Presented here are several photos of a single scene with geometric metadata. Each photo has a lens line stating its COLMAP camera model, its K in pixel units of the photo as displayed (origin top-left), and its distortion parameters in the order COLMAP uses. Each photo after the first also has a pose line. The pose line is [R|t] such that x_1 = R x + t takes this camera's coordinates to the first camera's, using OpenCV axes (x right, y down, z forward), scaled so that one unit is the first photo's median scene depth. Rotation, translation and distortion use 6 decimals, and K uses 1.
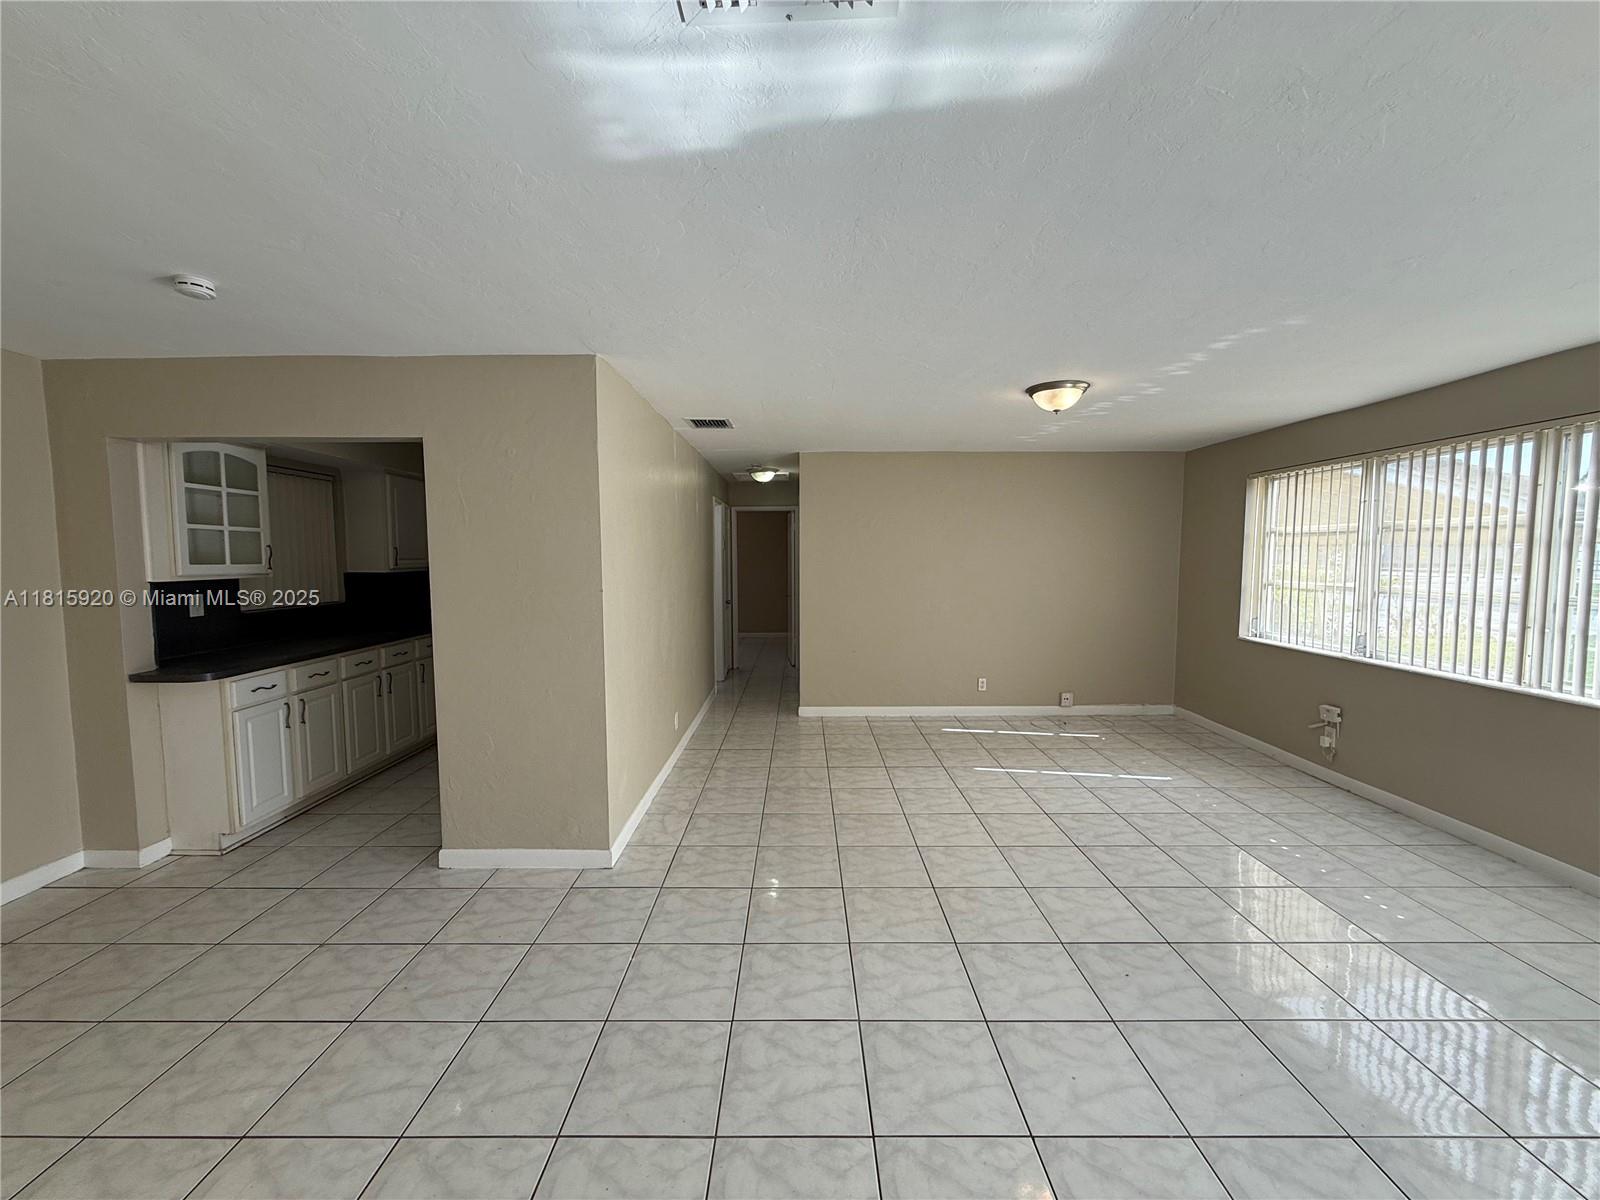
lens RADIAL K [[636.5, 0, 795.2], [0, 636.5, 604.6], [0, 0, 1]] dist [-0.002394, -0.000396]
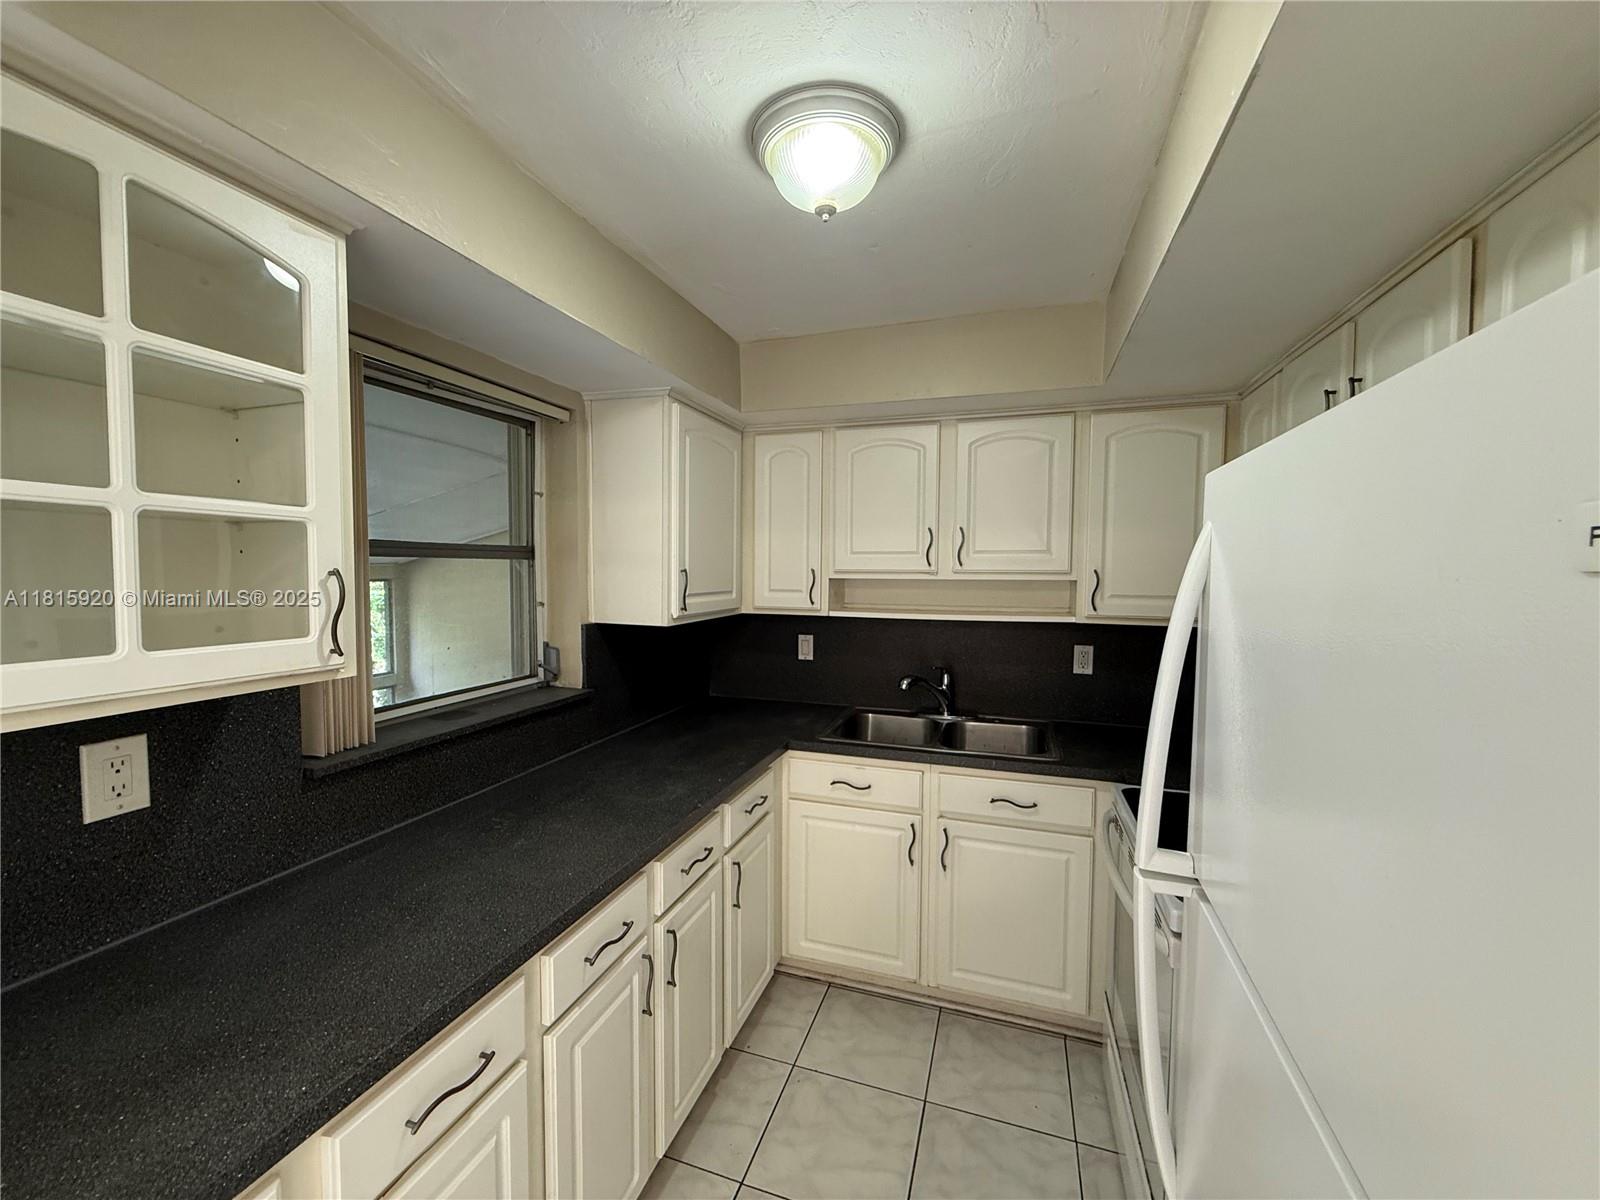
lens RADIAL K [[631.2, 0, 800.0], [0, 631.2, 600.0], [0, 0, 1]] dist [-0.001405, -0.000189]
pose [[0.949727, 0.022059, -0.312302, -0.411171], [-0.032031, 0.999127, -0.026836, -0.059231], [0.311437, 0.035490, 0.949604, 0.602780]]
